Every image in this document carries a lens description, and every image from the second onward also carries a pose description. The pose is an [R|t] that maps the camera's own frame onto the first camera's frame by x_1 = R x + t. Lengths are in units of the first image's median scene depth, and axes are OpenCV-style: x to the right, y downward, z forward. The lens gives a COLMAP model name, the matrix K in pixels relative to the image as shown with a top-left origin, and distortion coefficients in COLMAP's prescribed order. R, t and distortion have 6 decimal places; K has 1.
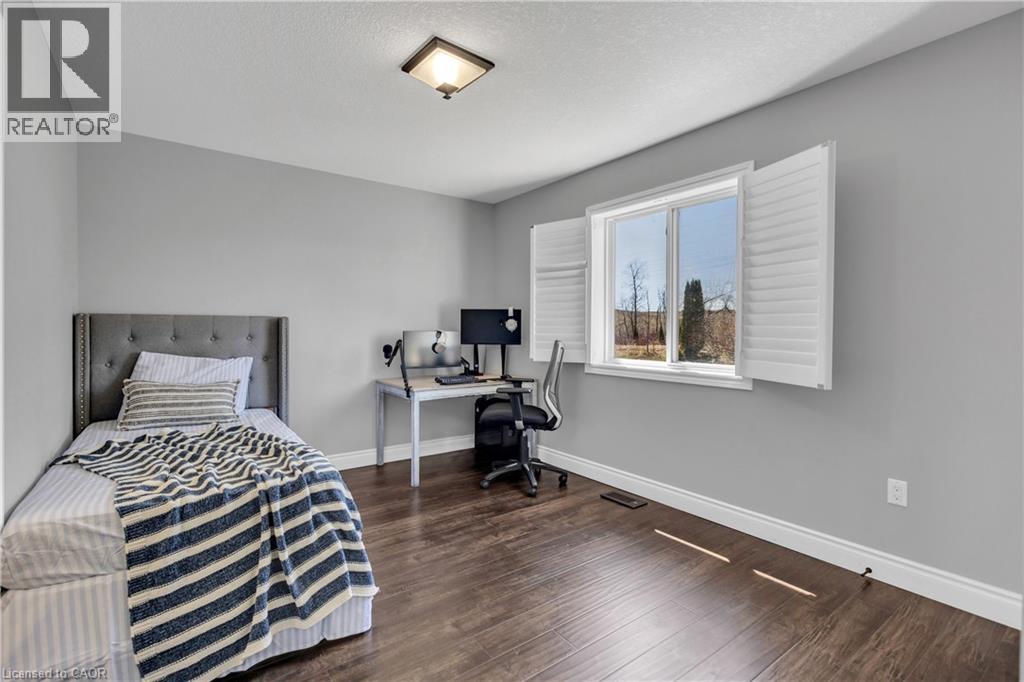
lens RADIAL K [[477.5, 0, 515.9], [0, 477.5, 339.5], [0, 0, 1]] dist [0.025058, 0.000179]
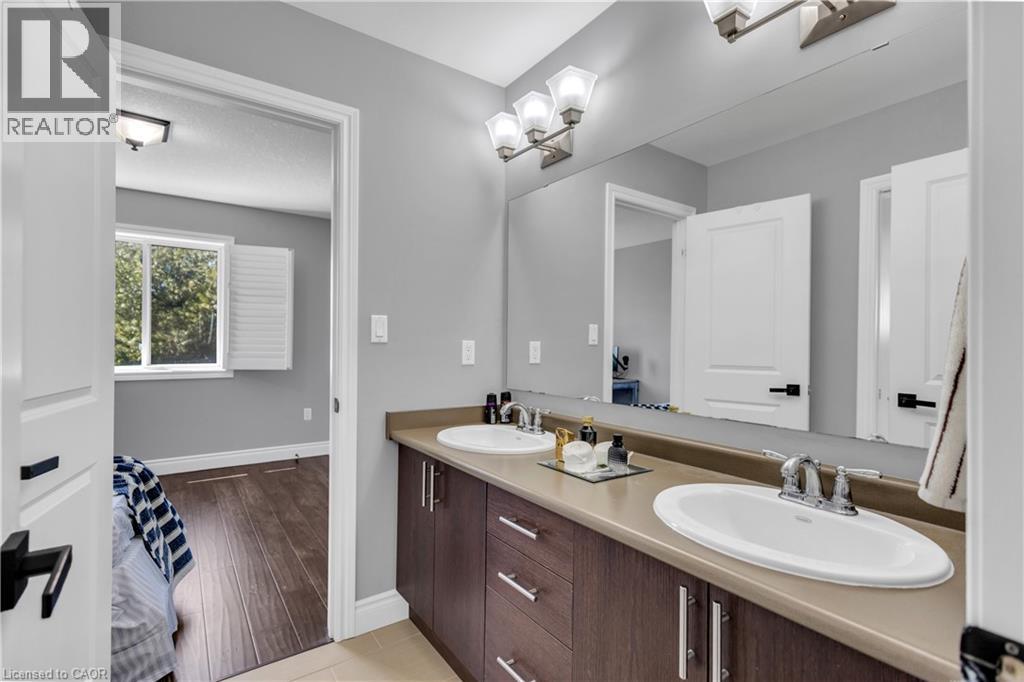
lens RADIAL K [[477.5, 0, 515.9], [0, 477.5, 339.5], [0, 0, 1]] dist [0.025058, 0.000179]
pose [[0.025019, 0.011213, 0.999624, -1.135112], [0.012484, 0.999856, -0.011528, 0.009310], [-0.999609, 0.012768, 0.024875, -0.002633]]
